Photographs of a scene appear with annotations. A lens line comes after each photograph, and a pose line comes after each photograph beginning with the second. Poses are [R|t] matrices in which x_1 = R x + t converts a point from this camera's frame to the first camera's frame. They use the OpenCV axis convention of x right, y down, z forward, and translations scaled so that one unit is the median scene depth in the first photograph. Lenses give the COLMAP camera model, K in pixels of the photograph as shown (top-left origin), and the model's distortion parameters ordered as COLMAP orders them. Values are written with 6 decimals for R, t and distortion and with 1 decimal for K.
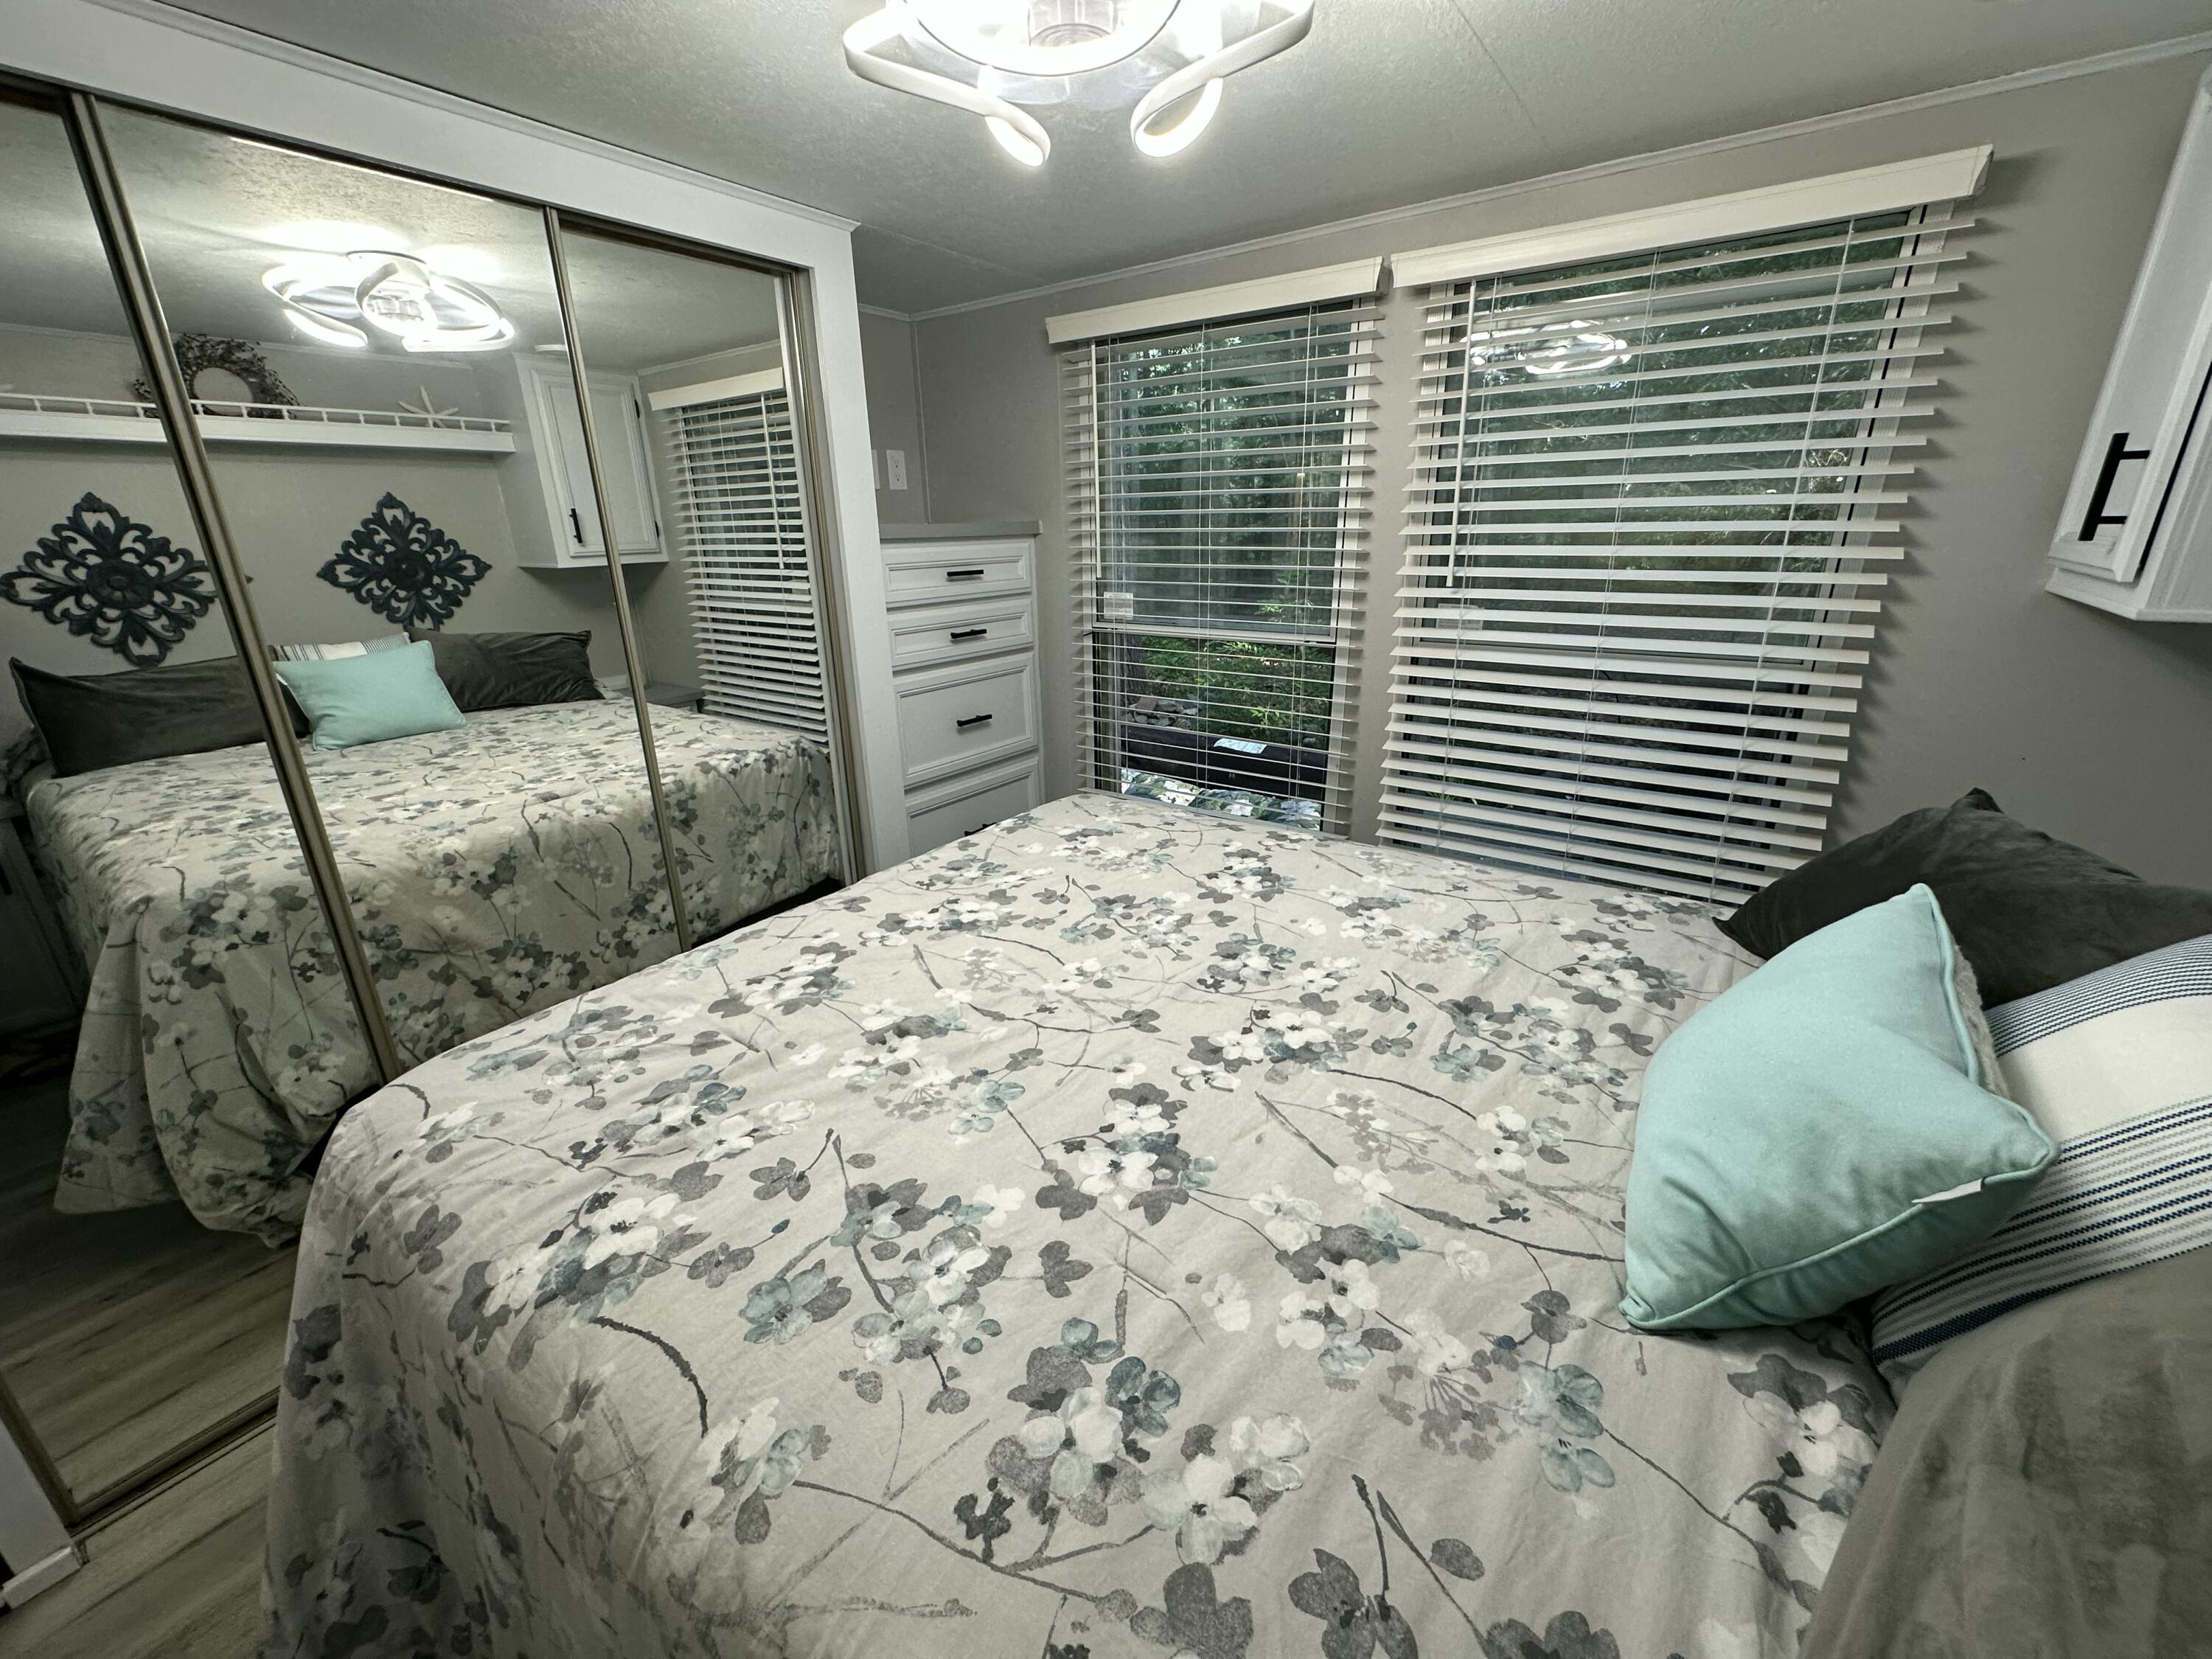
lens RADIAL K [[882.3, 0, 1089.0], [0, 882.3, 824.8], [0, 0, 1]] dist [-0.003026, 0.000559]
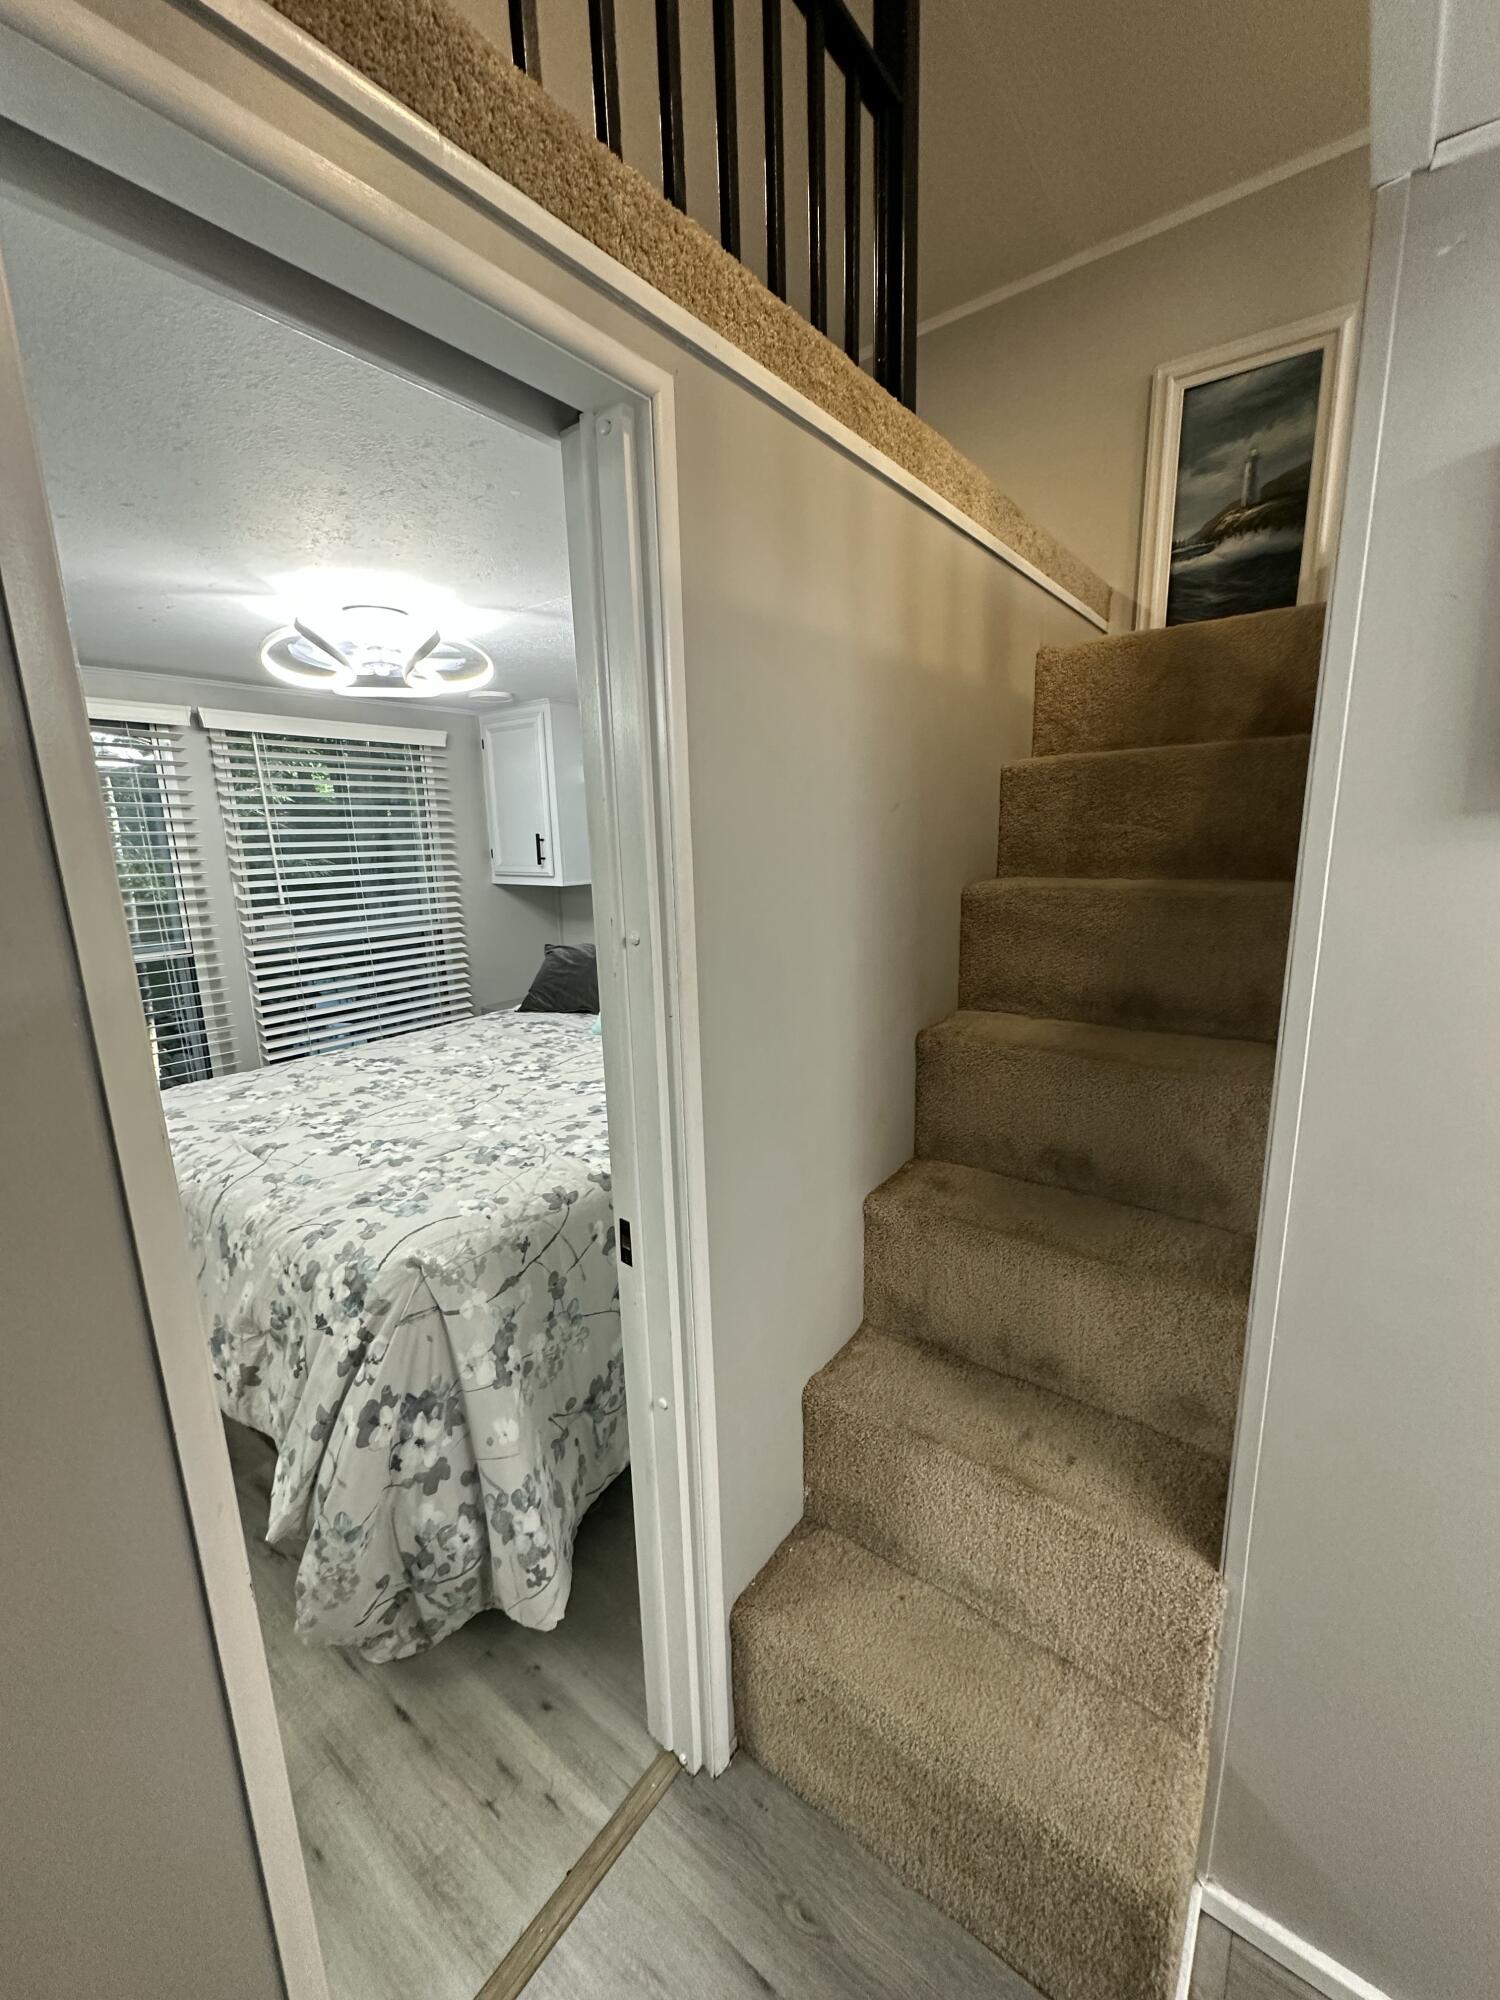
lens RADIAL K [[797.7, 0, 767.8], [0, 797.7, 1014.6], [0, 0, 1]] dist [-0.003026, 0.000559]
pose [[-0.012326, -0.198747, 0.979973, -1.702683], [0.343593, 0.919530, 0.190810, -0.079350], [-0.939038, 0.339064, 0.056954, 0.197387]]
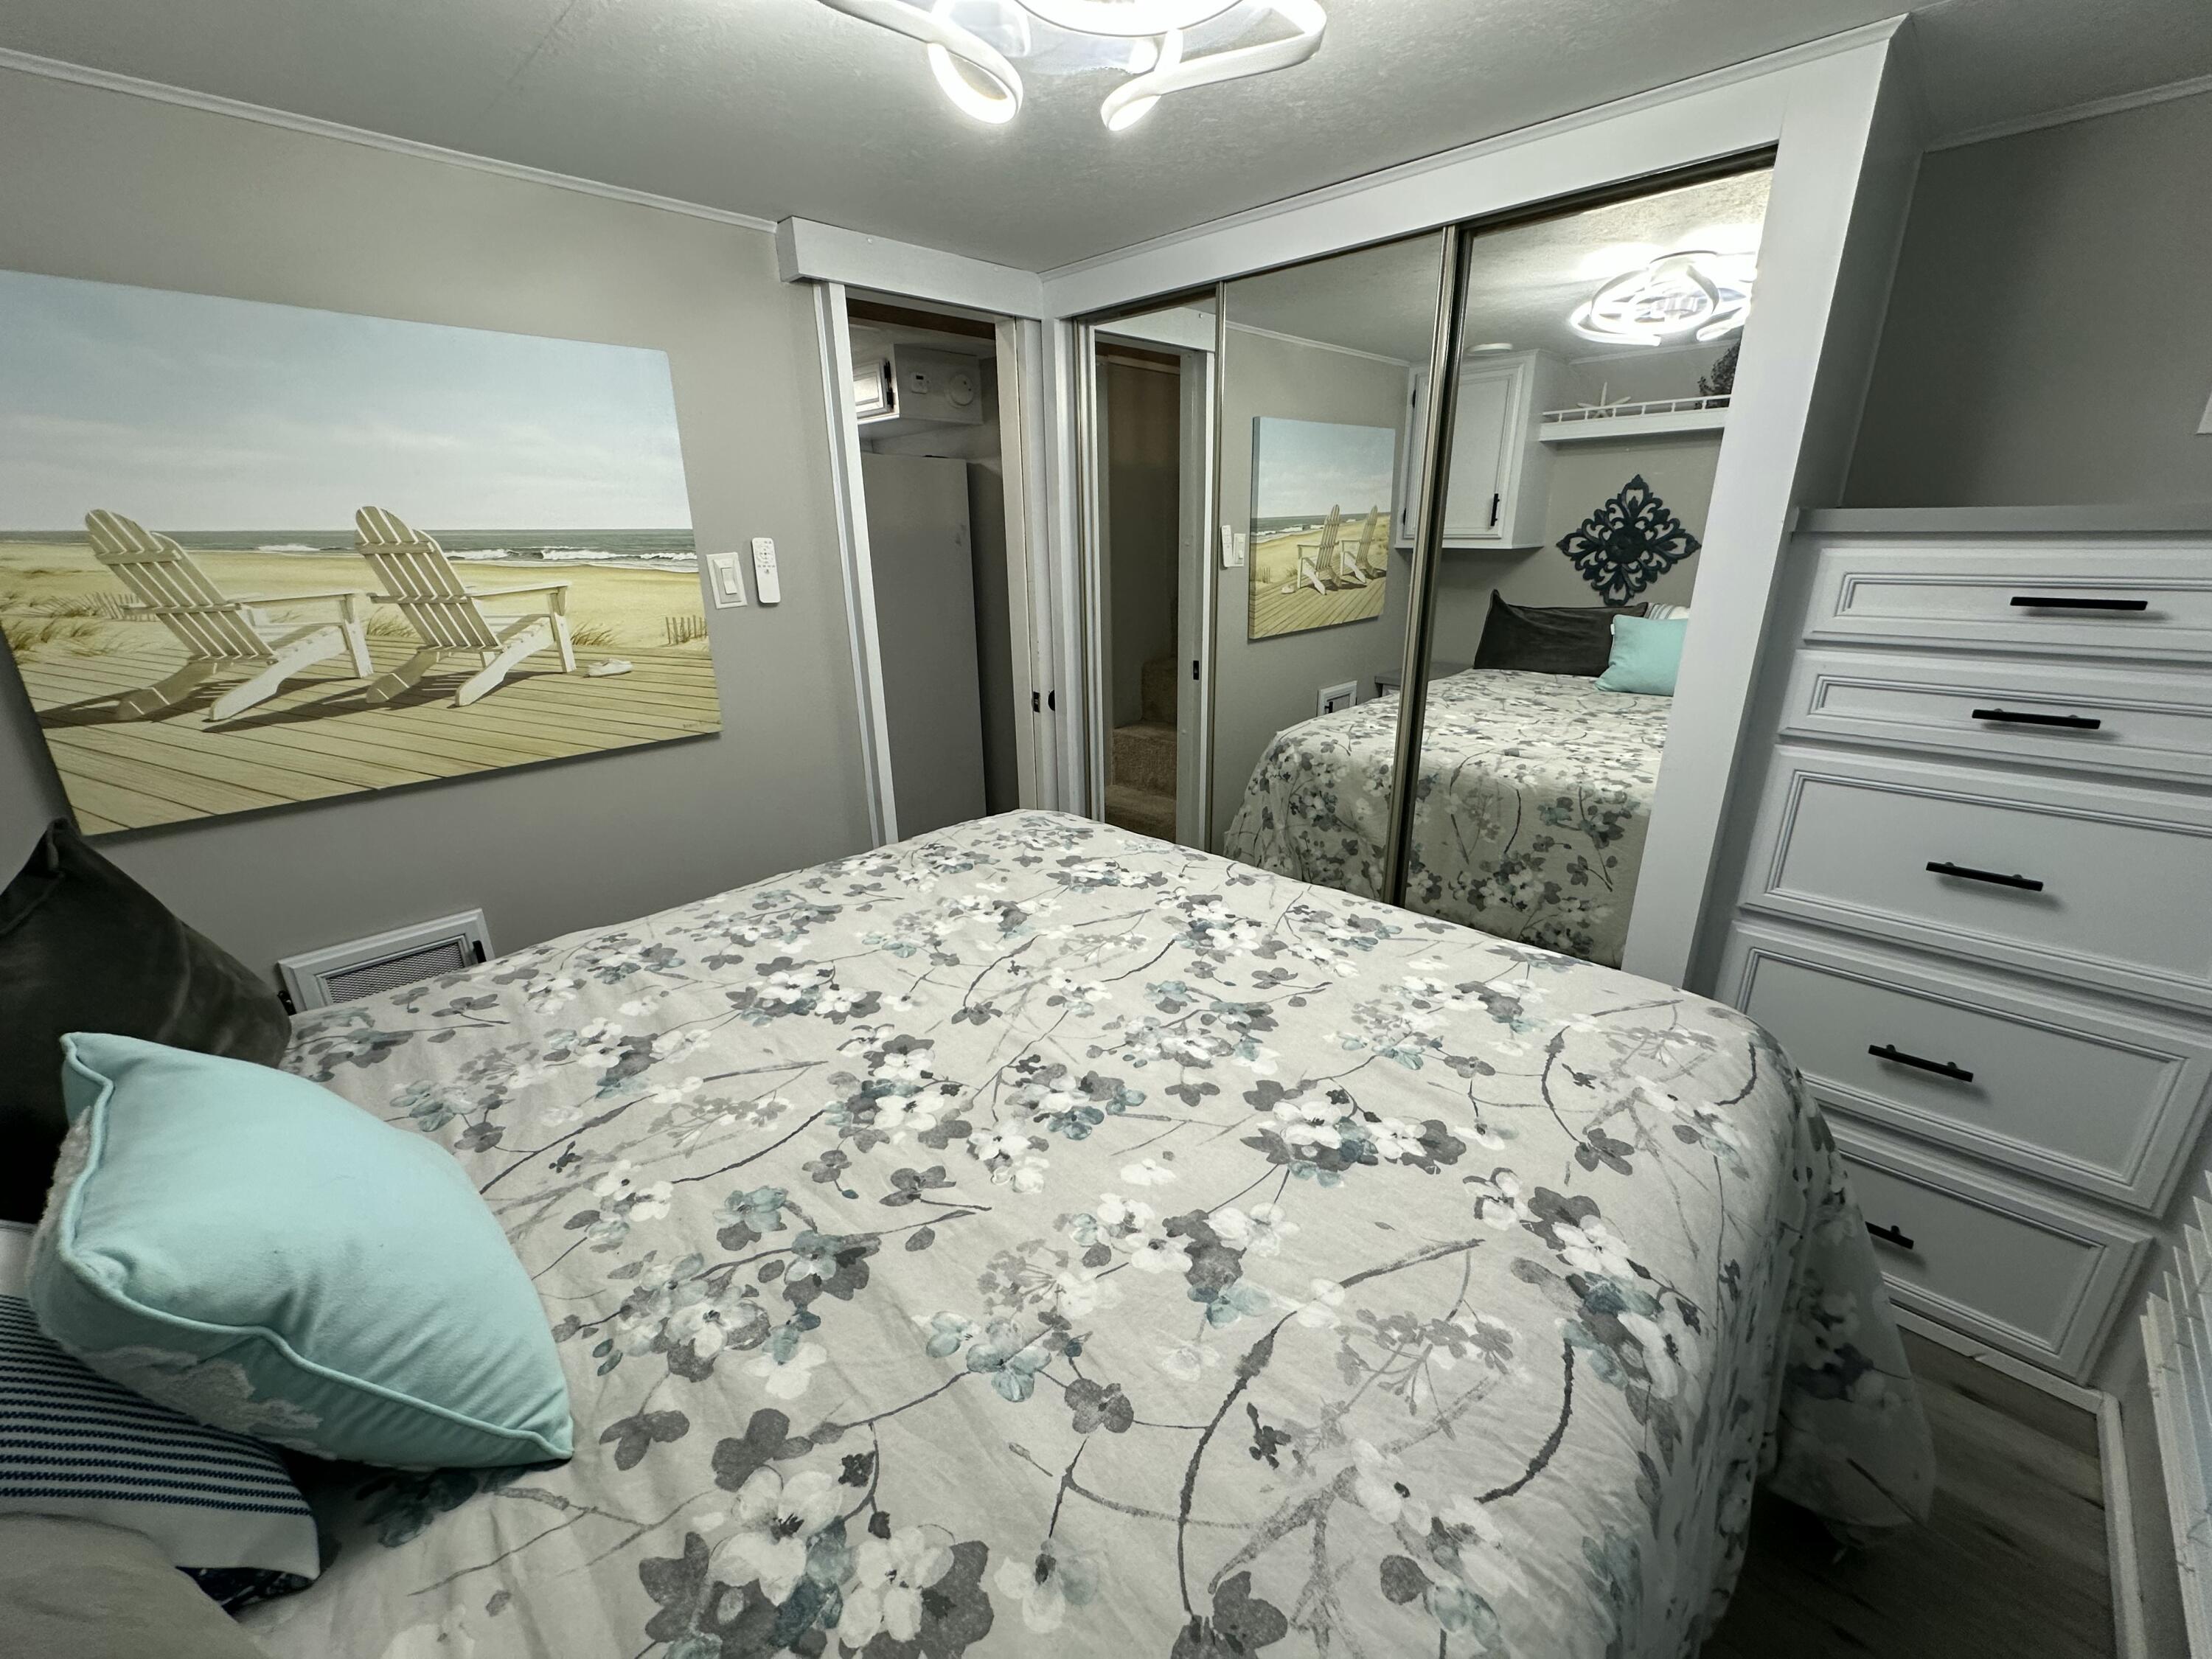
lens RADIAL K [[882.3, 0, 1105.1], [0, 882.3, 808.4], [0, 0, 1]] dist [-0.003026, 0.000559]
pose [[-0.131456, 0.325889, -0.936224, 0.859811], [-0.300261, 0.886967, 0.350903, -0.369625], [0.944755, 0.327240, -0.018746, 1.012099]]
